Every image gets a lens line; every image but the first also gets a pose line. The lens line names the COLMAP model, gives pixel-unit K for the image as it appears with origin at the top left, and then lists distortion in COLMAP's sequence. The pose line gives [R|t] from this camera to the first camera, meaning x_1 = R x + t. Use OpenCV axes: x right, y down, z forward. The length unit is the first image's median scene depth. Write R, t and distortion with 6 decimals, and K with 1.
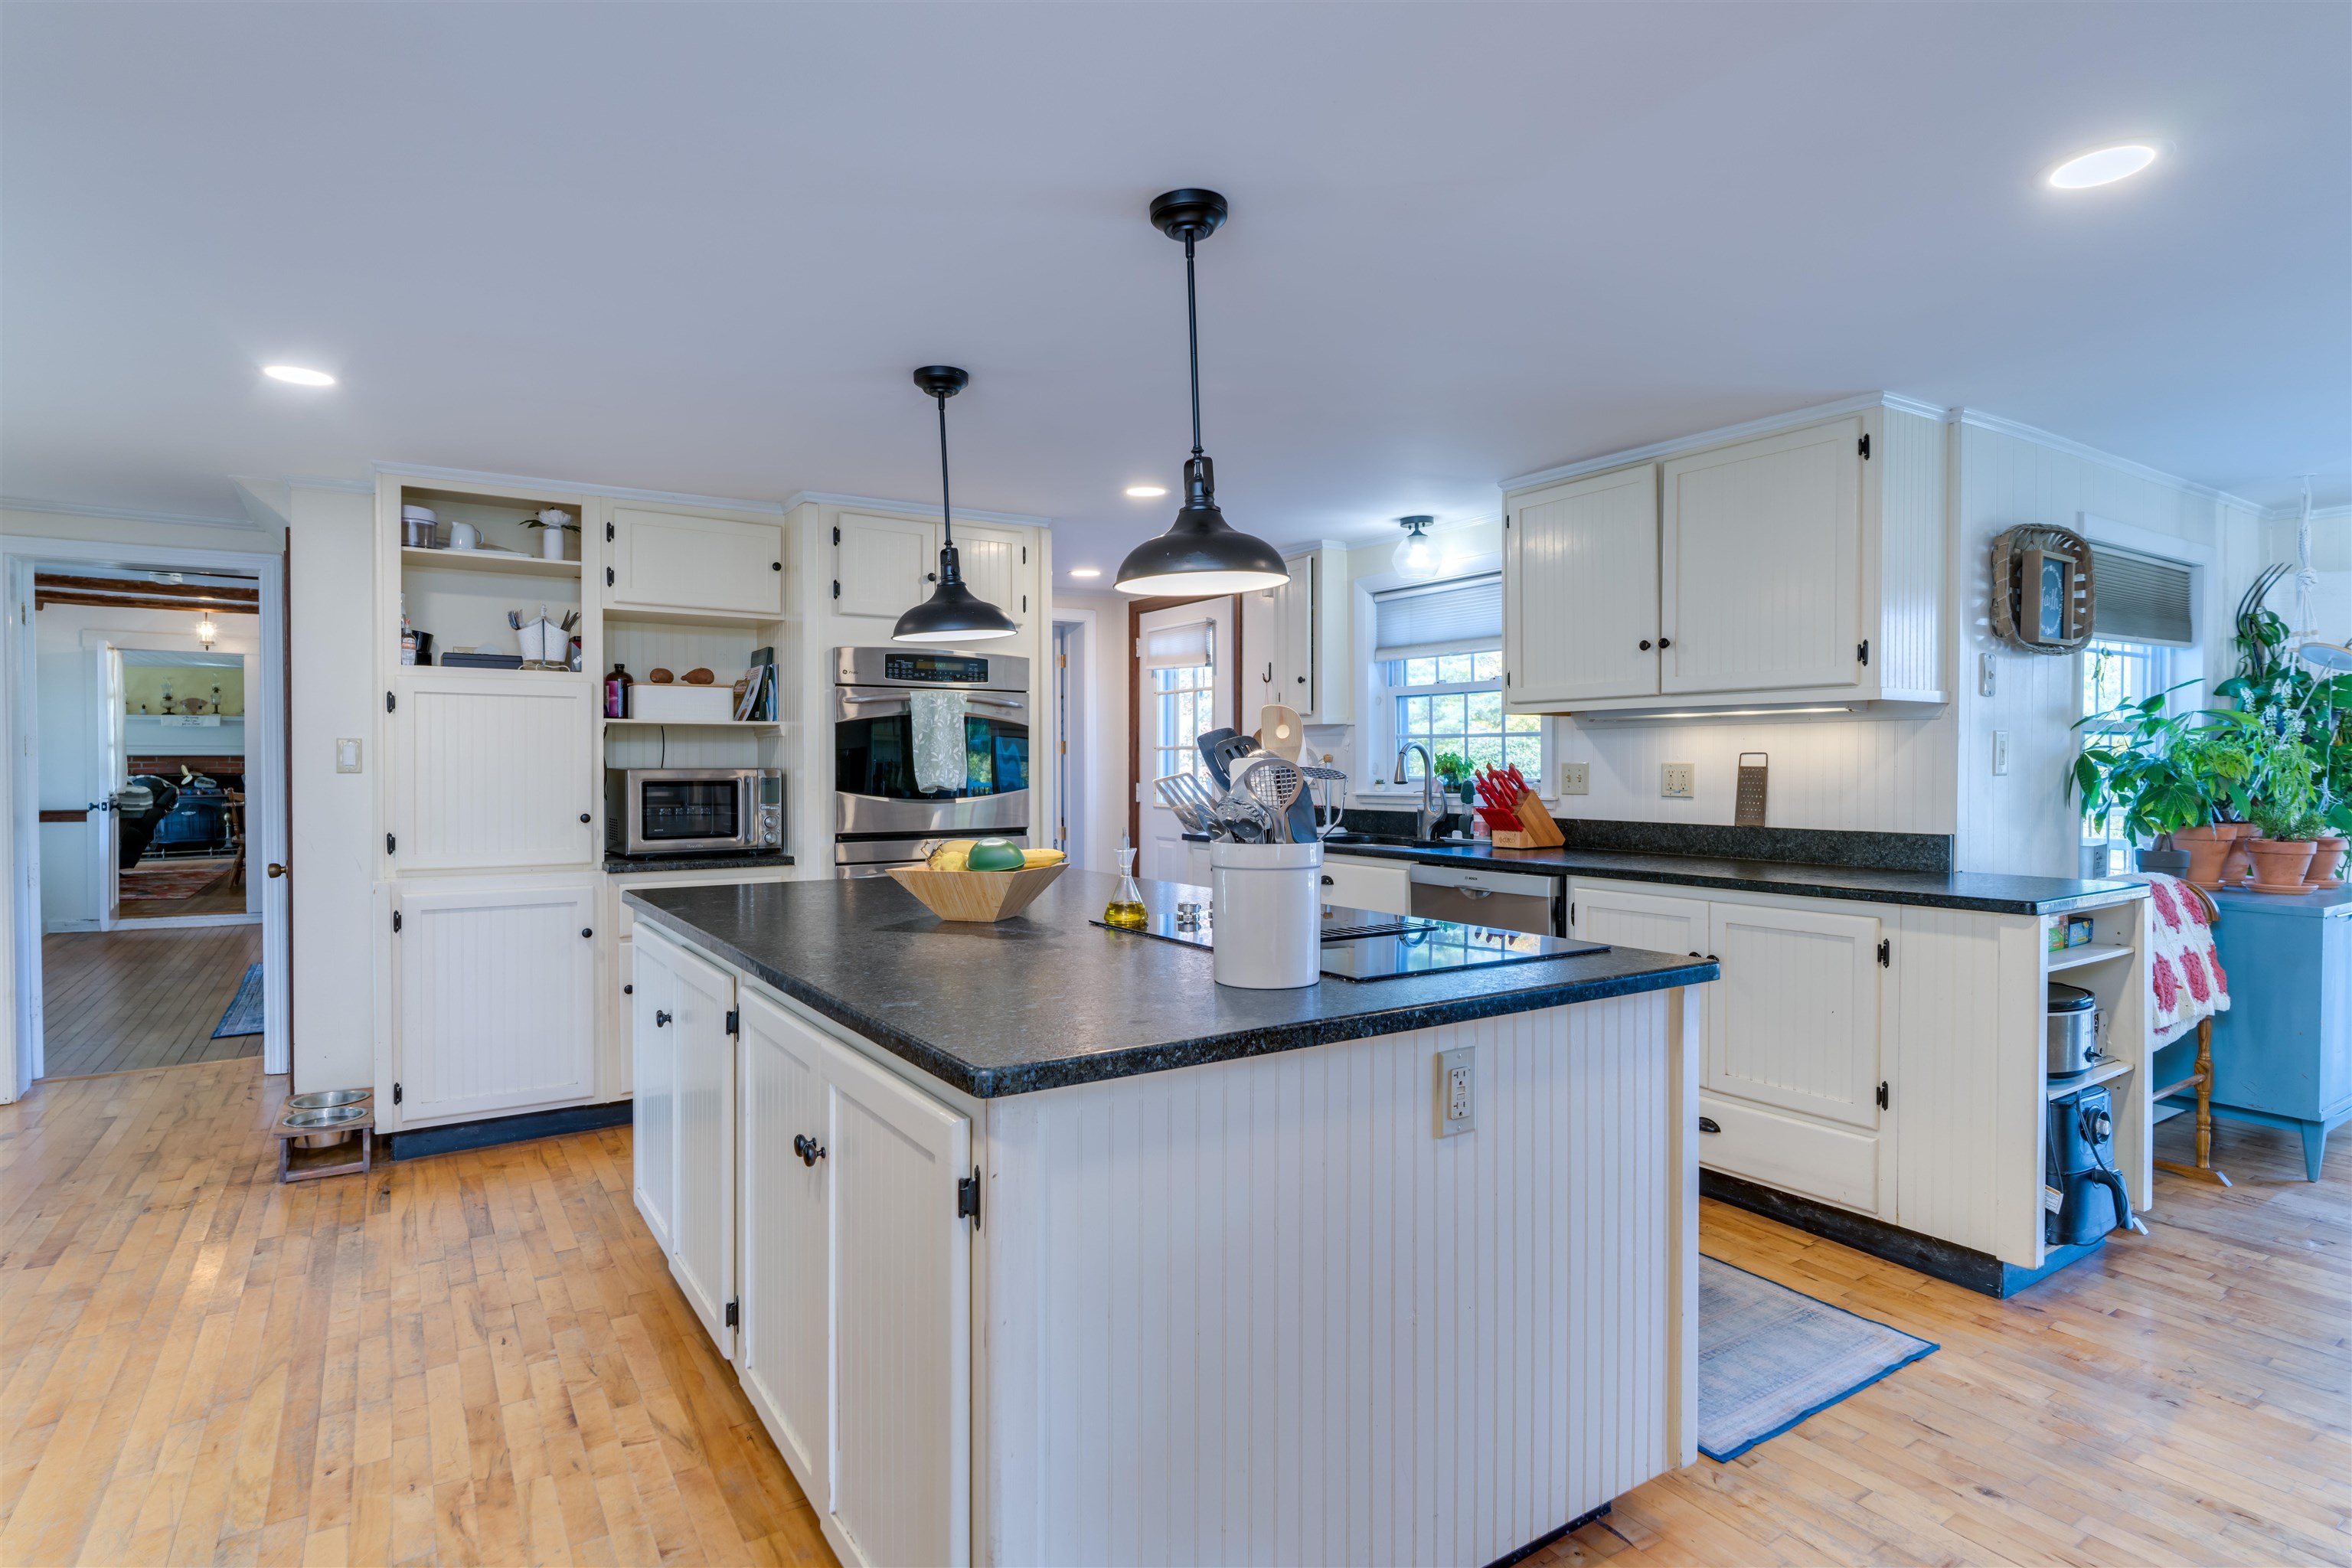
lens RADIAL K [[1210.1, 0, 1155.1], [0, 1210.1, 778.6], [0, 0, 1]] dist [-0.006590, 0.005543]
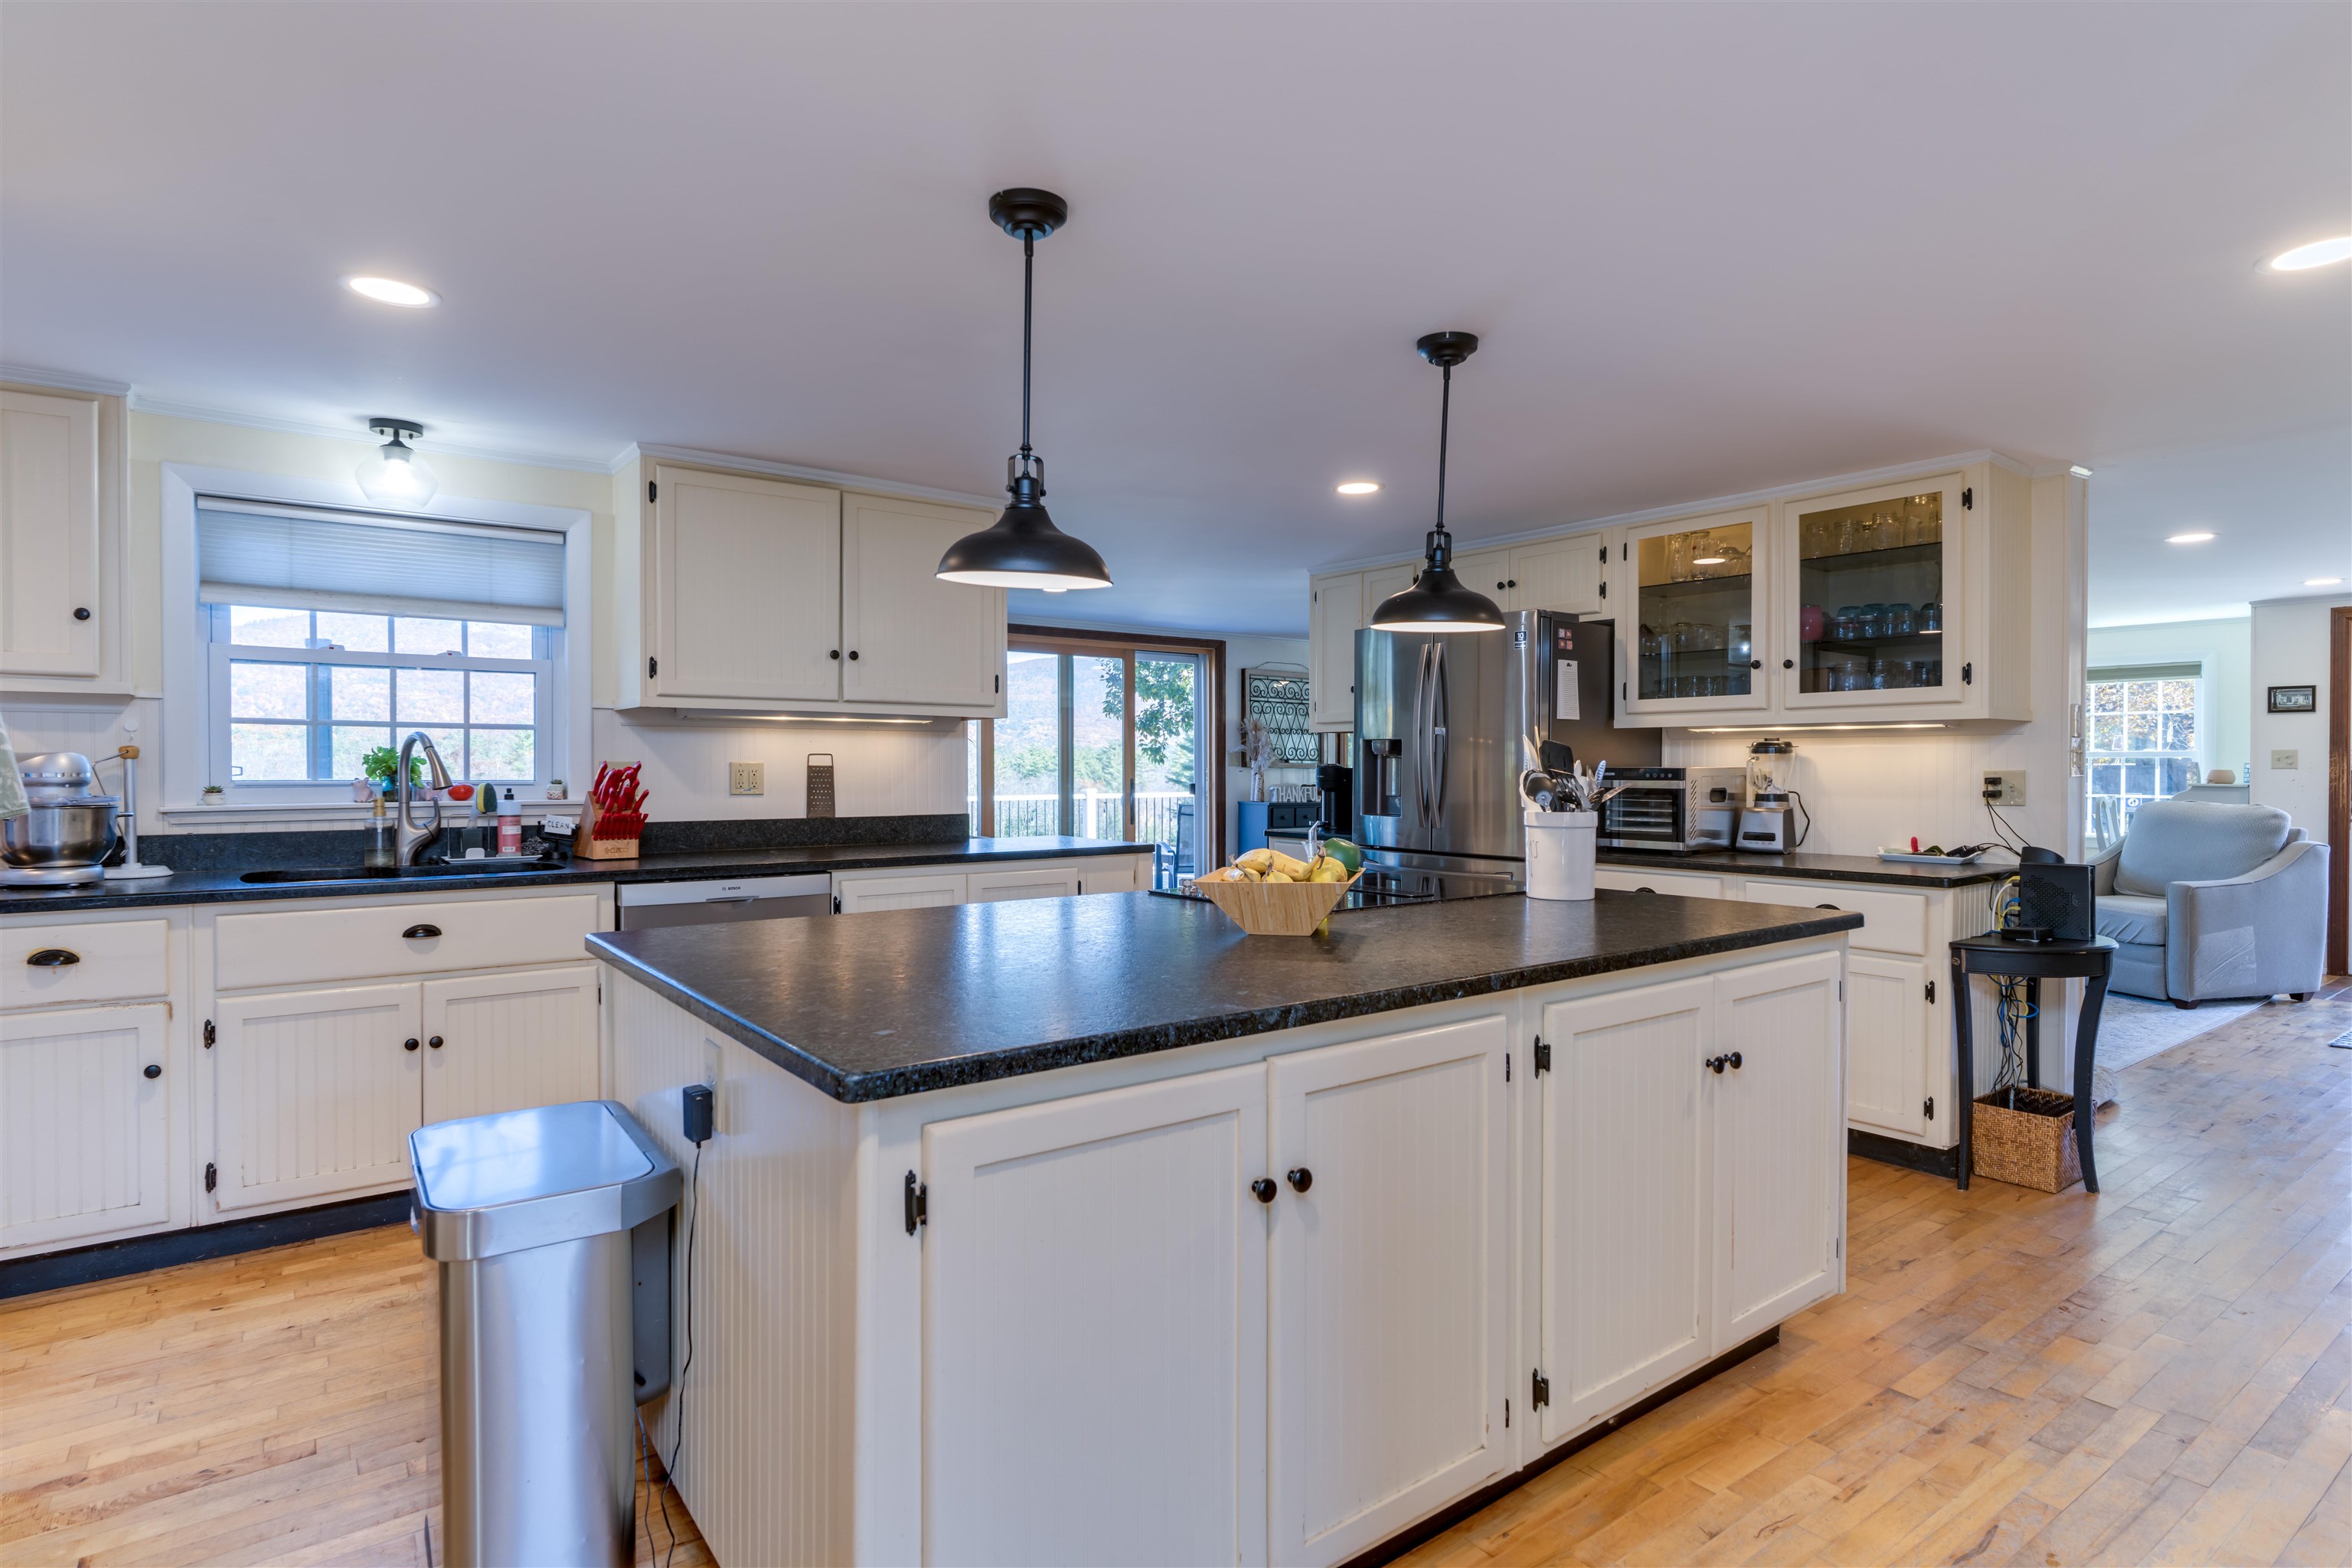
lens RADIAL K [[1210.1, 0, 1187.1], [0, 1210.1, 780.0], [0, 0, 1]] dist [-0.006590, 0.005543]
pose [[-0.070974, -0.010488, 0.997423, -0.627453], [0.010392, 0.999883, 0.011253, -0.005168], [-0.997424, 0.011164, -0.070856, 0.669989]]
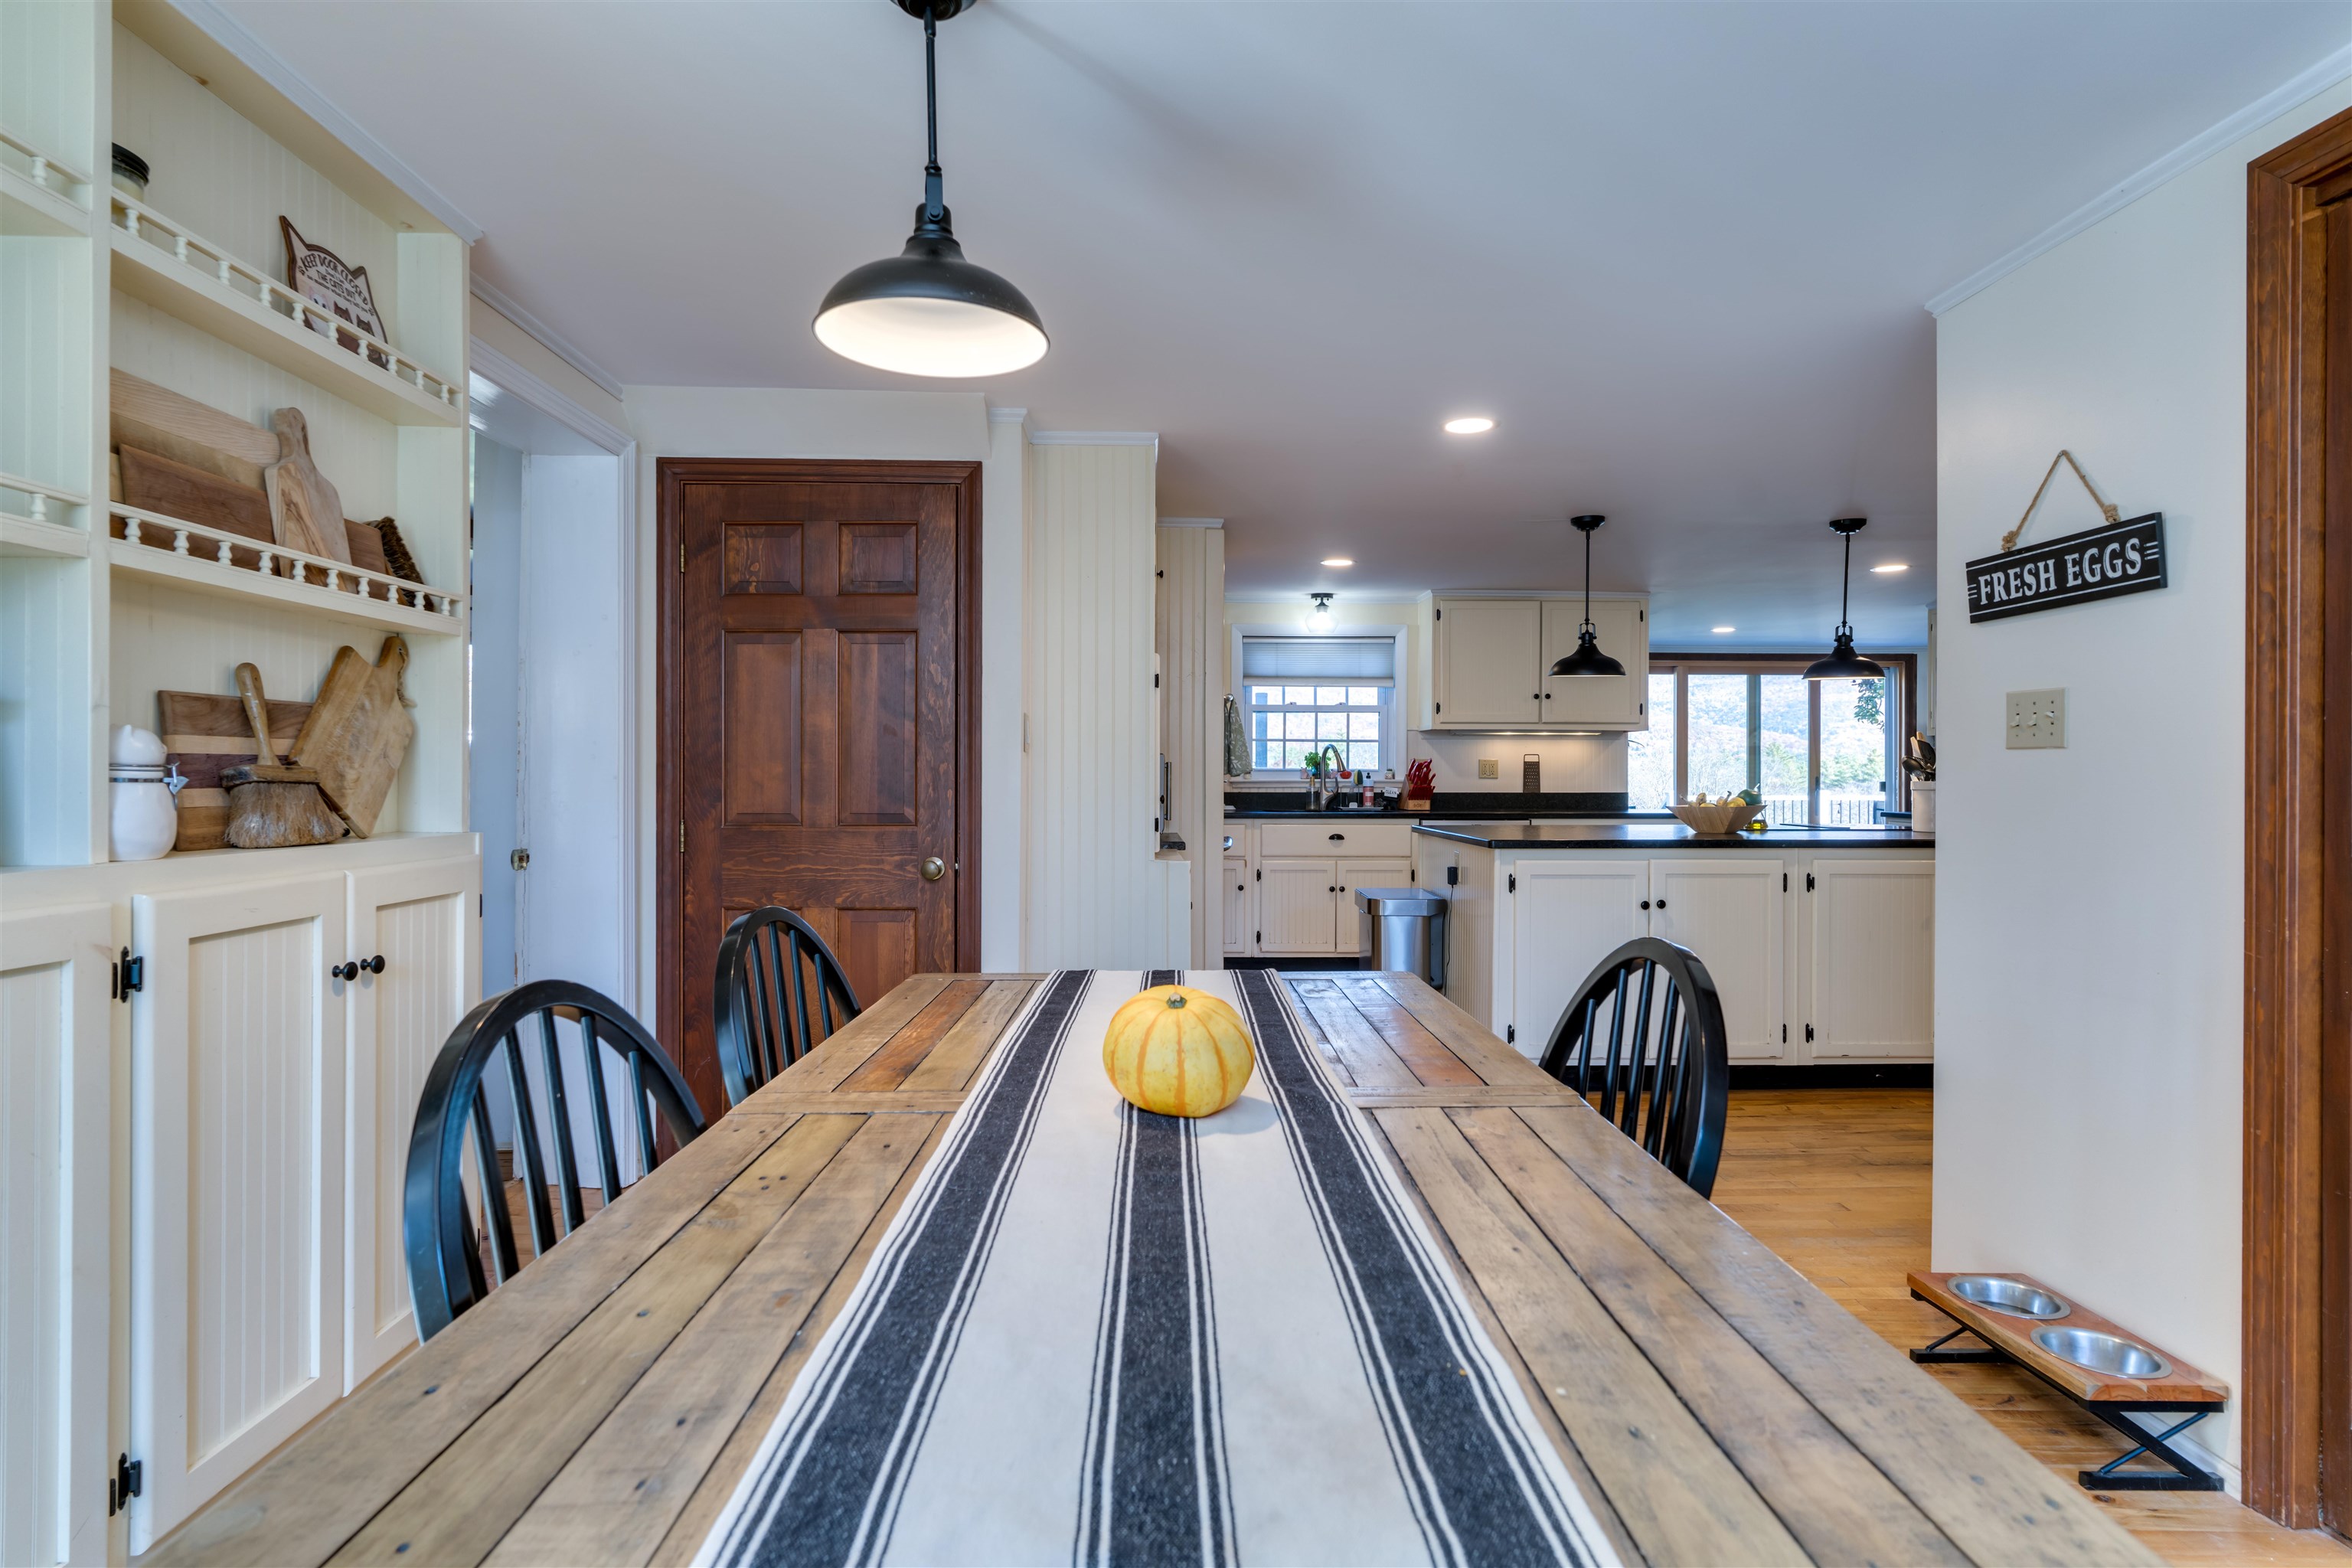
lens RADIAL K [[1210.1, 0, 1180.6], [0, 1210.1, 771.6], [0, 0, 1]] dist [-0.006590, 0.005543]
pose [[0.525753, 0.004053, 0.850628, -1.323997], [0.006367, 0.999942, -0.008699, 0.017762], [-0.850614, 0.009989, 0.525697, 0.421547]]
